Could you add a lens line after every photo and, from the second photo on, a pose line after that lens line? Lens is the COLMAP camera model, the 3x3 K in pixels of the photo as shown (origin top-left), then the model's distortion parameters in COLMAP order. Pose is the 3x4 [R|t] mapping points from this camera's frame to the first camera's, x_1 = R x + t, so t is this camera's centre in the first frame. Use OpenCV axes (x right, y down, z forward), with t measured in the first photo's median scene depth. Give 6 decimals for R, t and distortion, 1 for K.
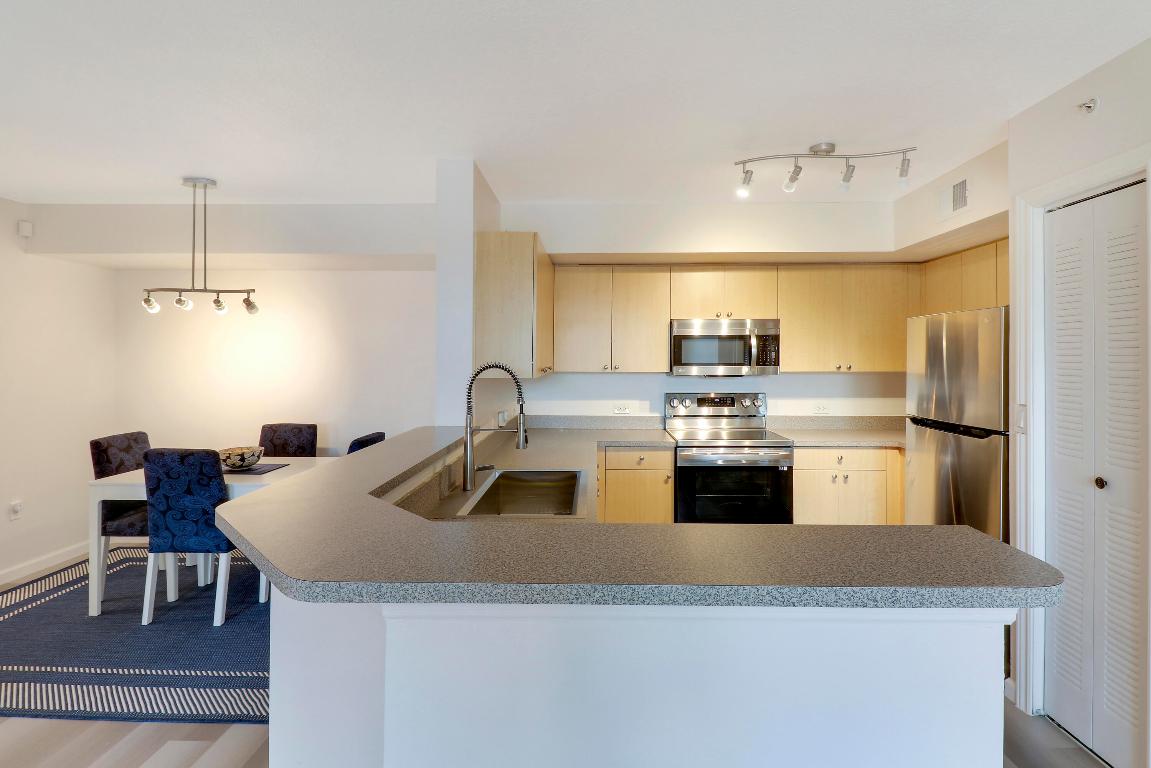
lens RADIAL K [[547.6, 0, 615.6], [0, 547.6, 350.4], [0, 0, 1]] dist [0.002884, -0.008241]
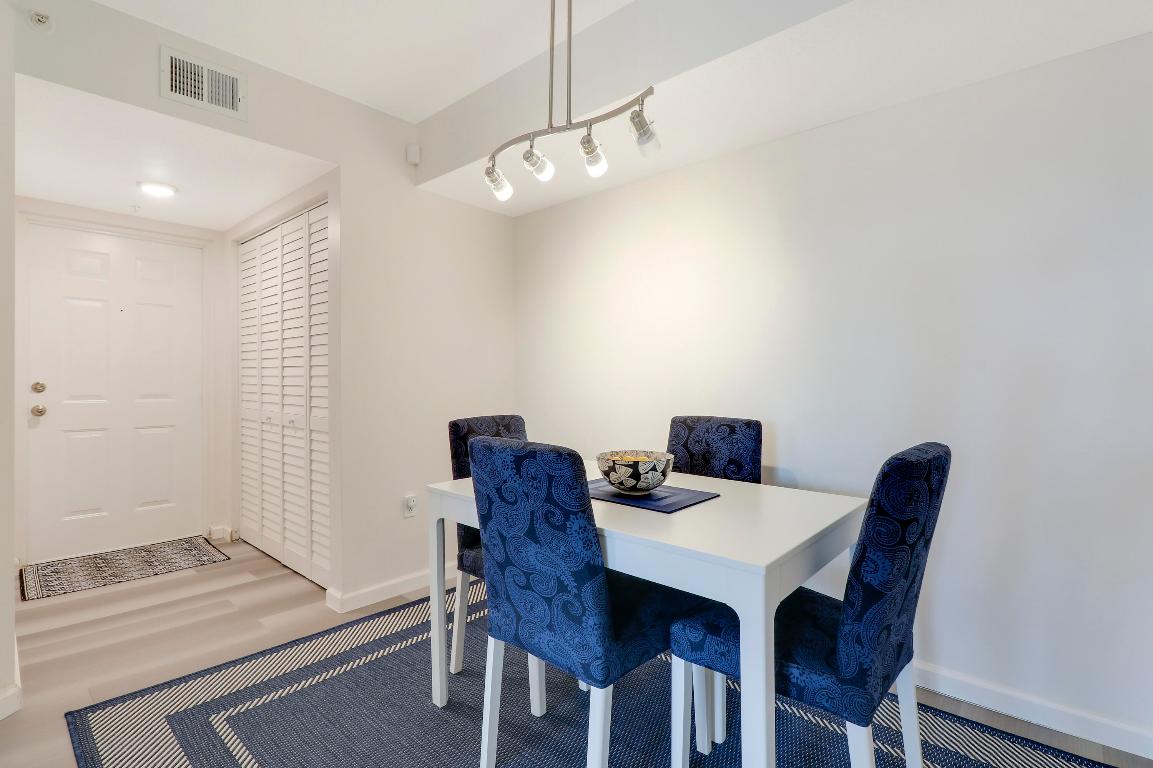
lens RADIAL K [[548.6, 0, 587.7], [0, 548.6, 375.5], [0, 0, 1]] dist [0.002884, -0.008241]
pose [[0.743916, -0.006747, -0.668239, -0.377258], [0.008491, 0.999964, -0.000643, 0.107679], [0.668219, -0.005196, 0.743946, 0.593449]]
